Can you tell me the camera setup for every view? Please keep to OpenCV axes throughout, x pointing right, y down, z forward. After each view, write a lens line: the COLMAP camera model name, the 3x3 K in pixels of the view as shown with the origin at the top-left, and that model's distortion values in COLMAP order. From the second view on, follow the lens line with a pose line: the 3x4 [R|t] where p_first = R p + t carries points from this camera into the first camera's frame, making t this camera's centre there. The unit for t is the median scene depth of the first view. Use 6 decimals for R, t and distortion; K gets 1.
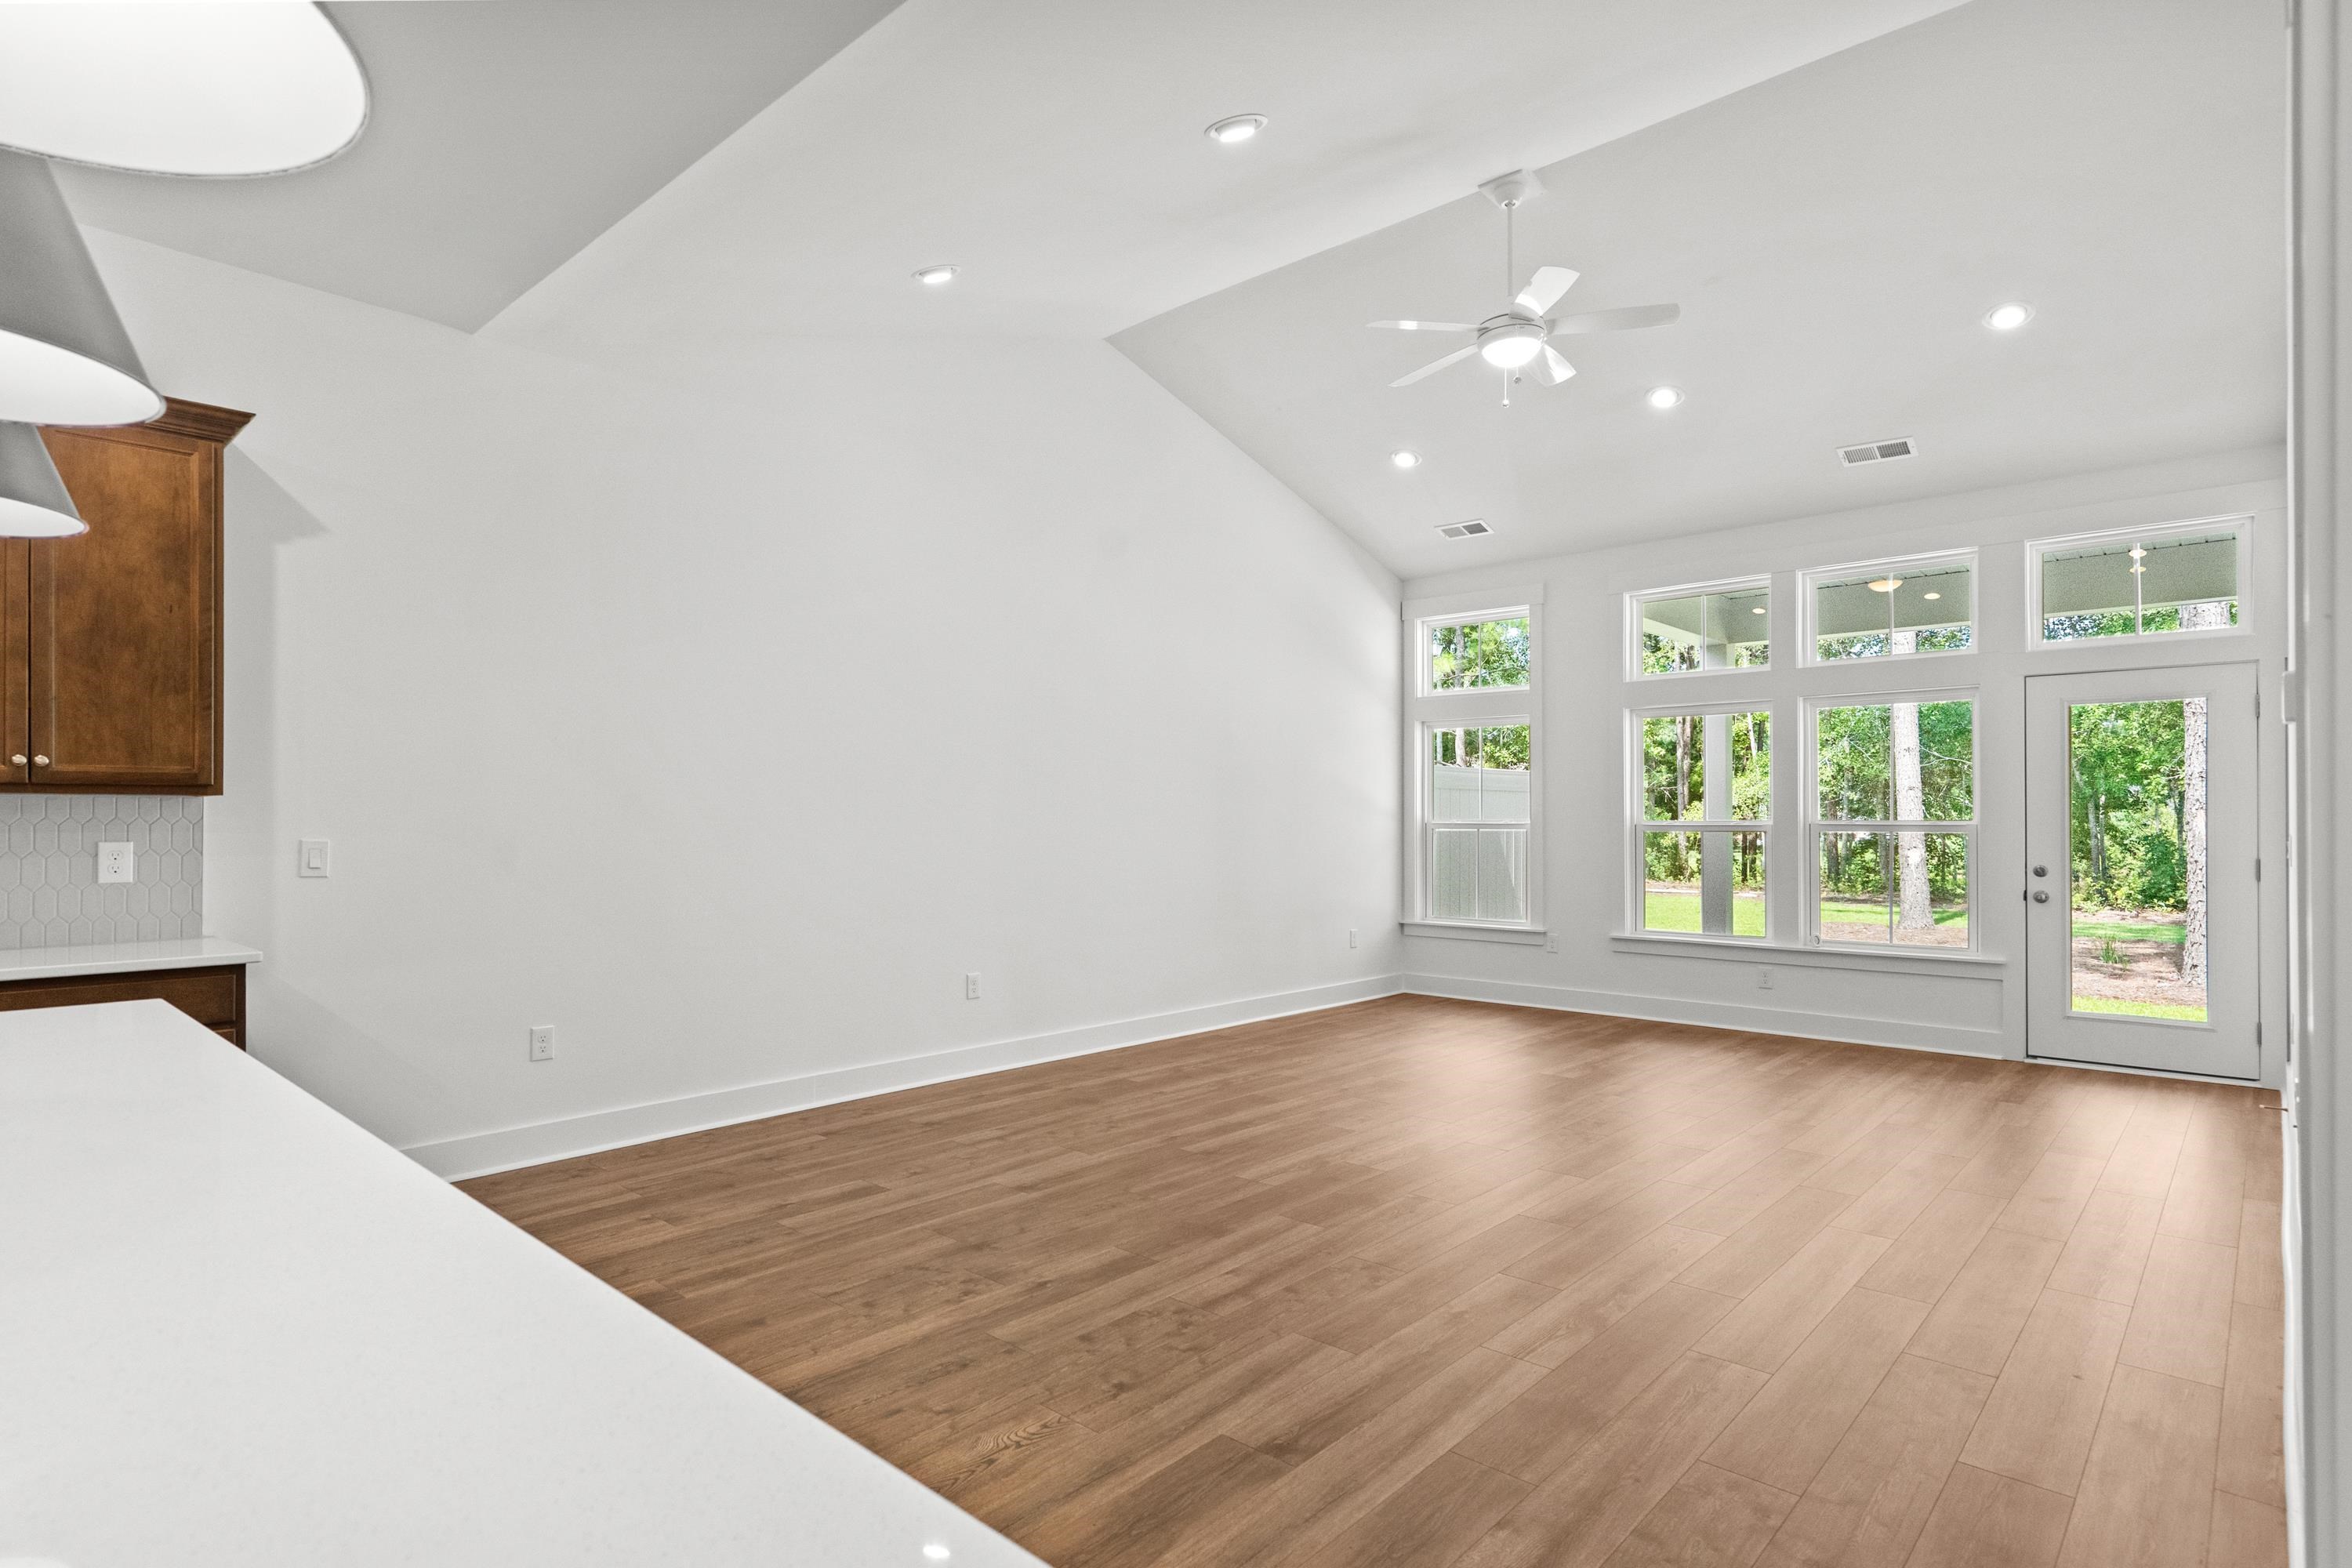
lens RADIAL K [[1211.9, 0, 1109.8], [0, 1211.9, 807.5], [0, 0, 1]] dist [-0.008003, 0.003828]
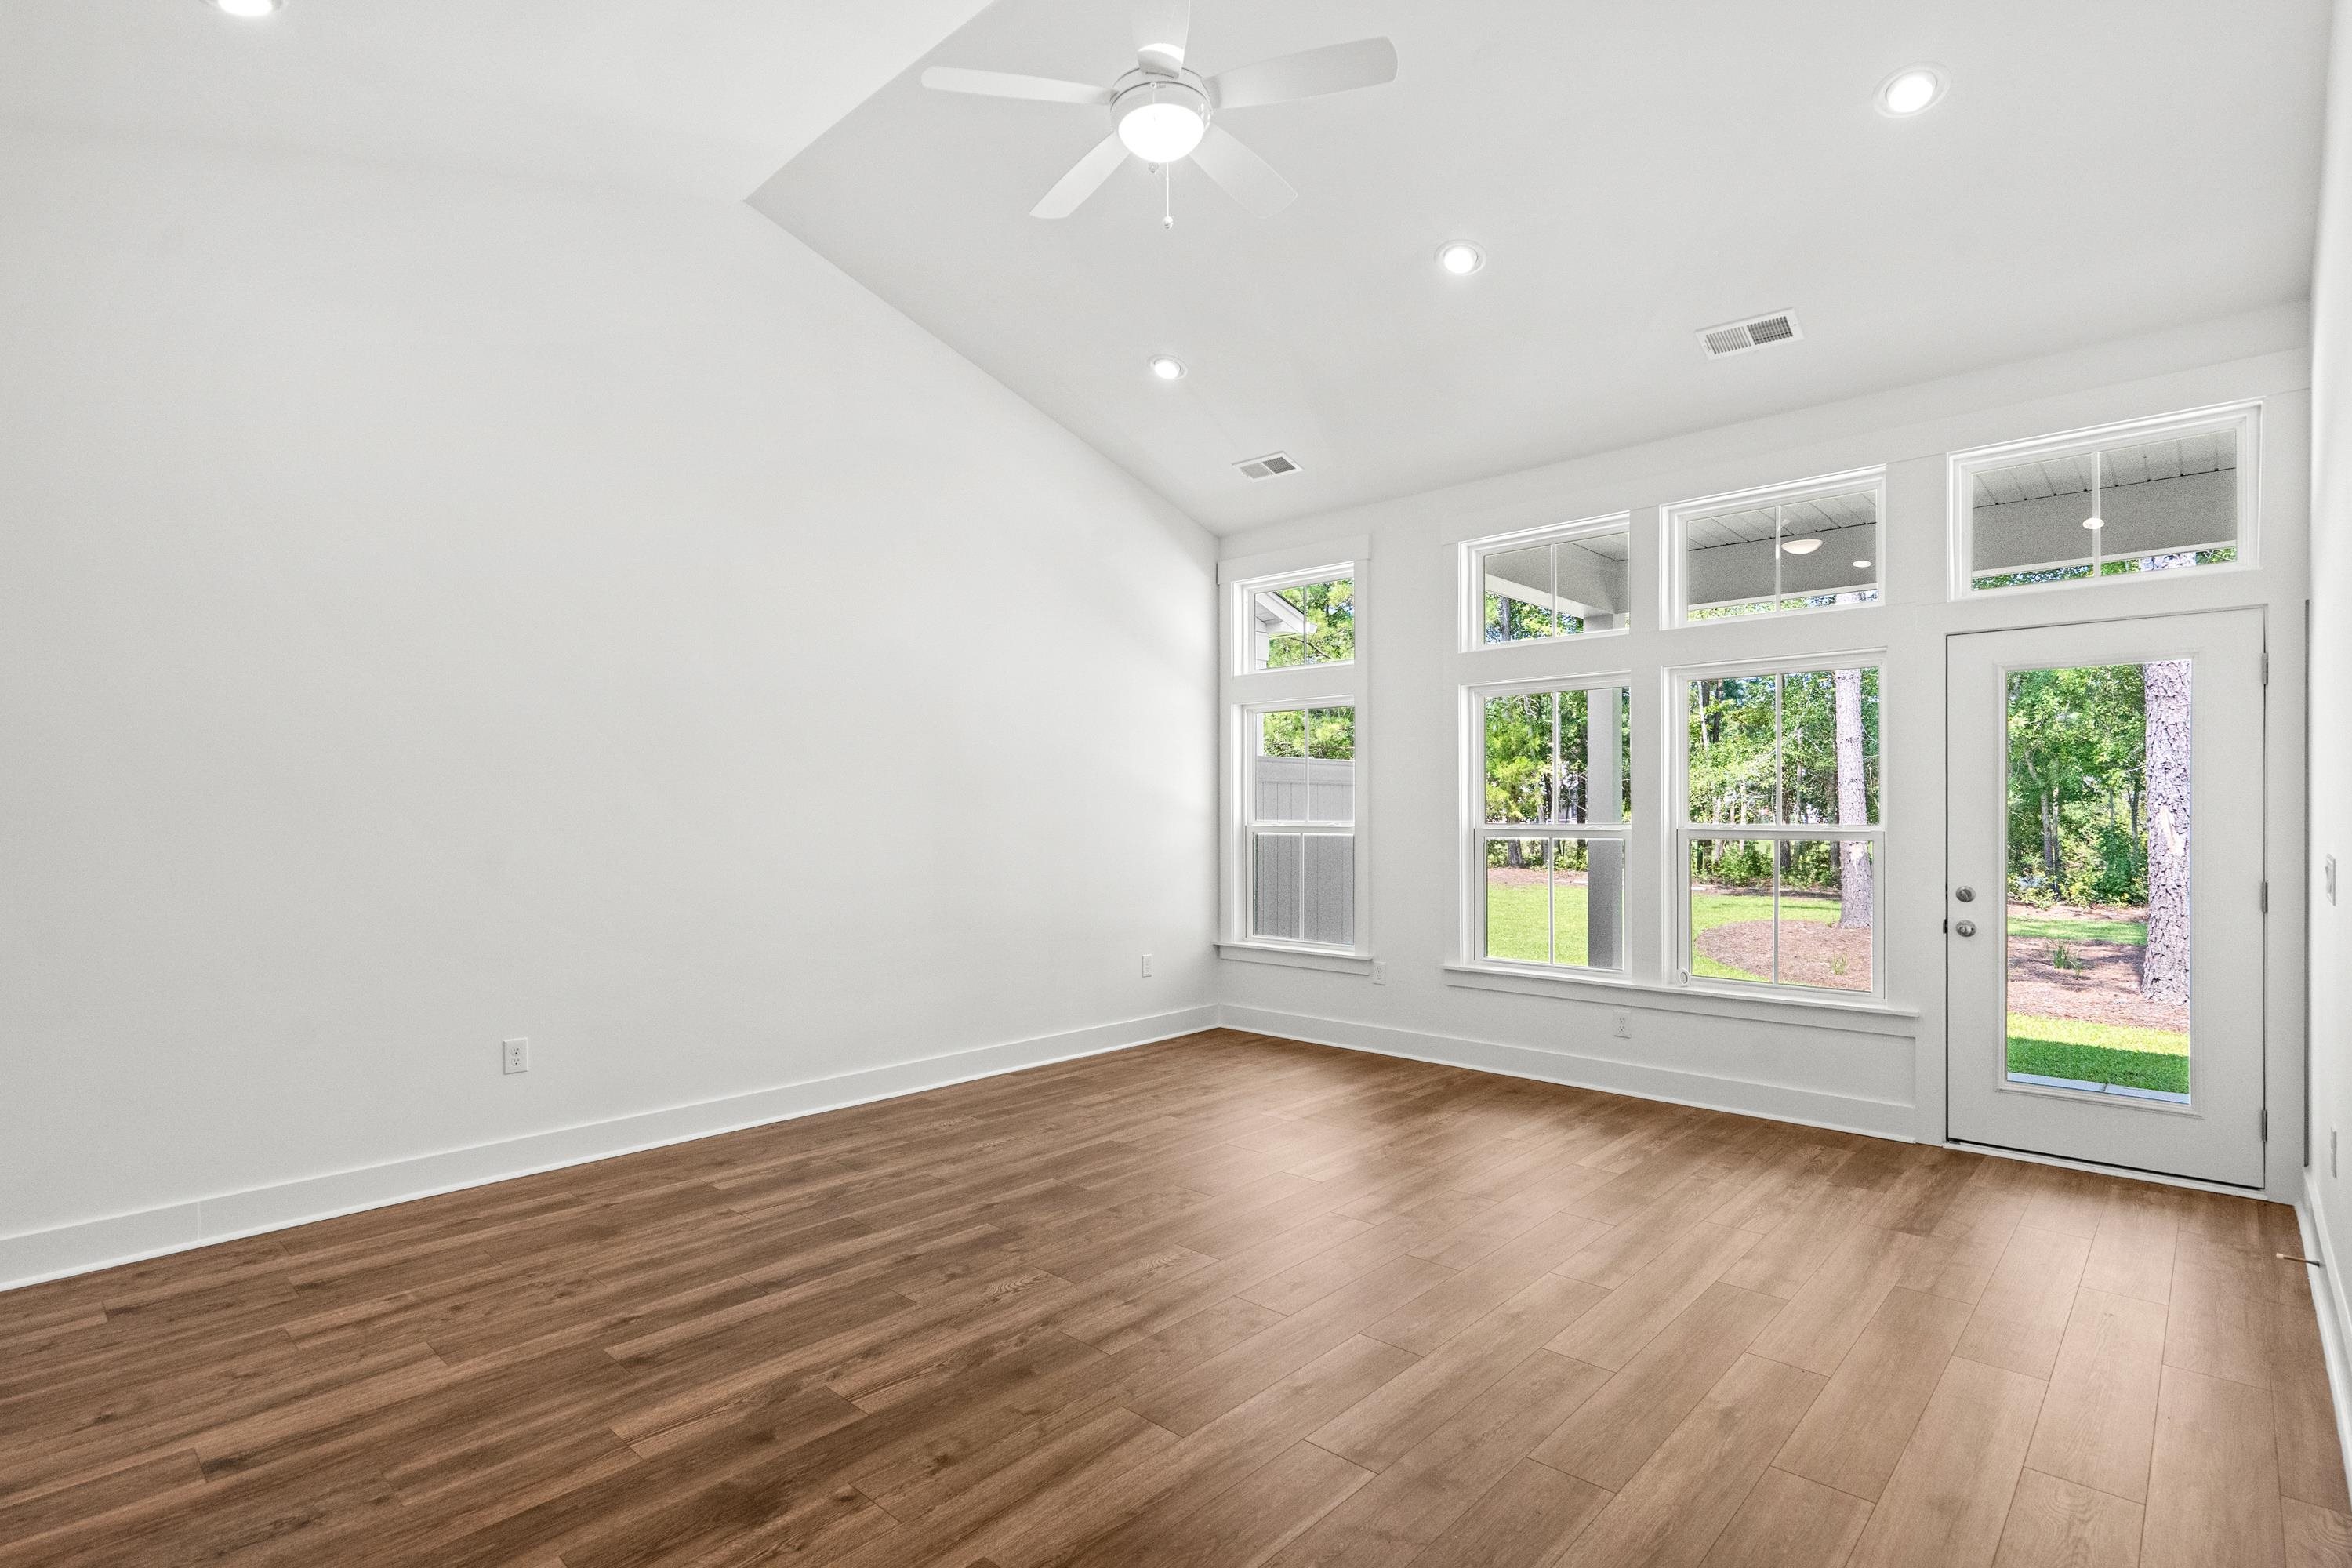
lens RADIAL K [[1075.9, 0, 1179.5], [0, 1075.9, 806.7], [0, 0, 1]] dist [-0.001606, 0.001615]
pose [[0.999994, -0.002732, 0.001941, 0.248585], [0.002717, 0.999968, 0.007567, -0.007181], [-0.001961, -0.007562, 0.999969, 0.294547]]
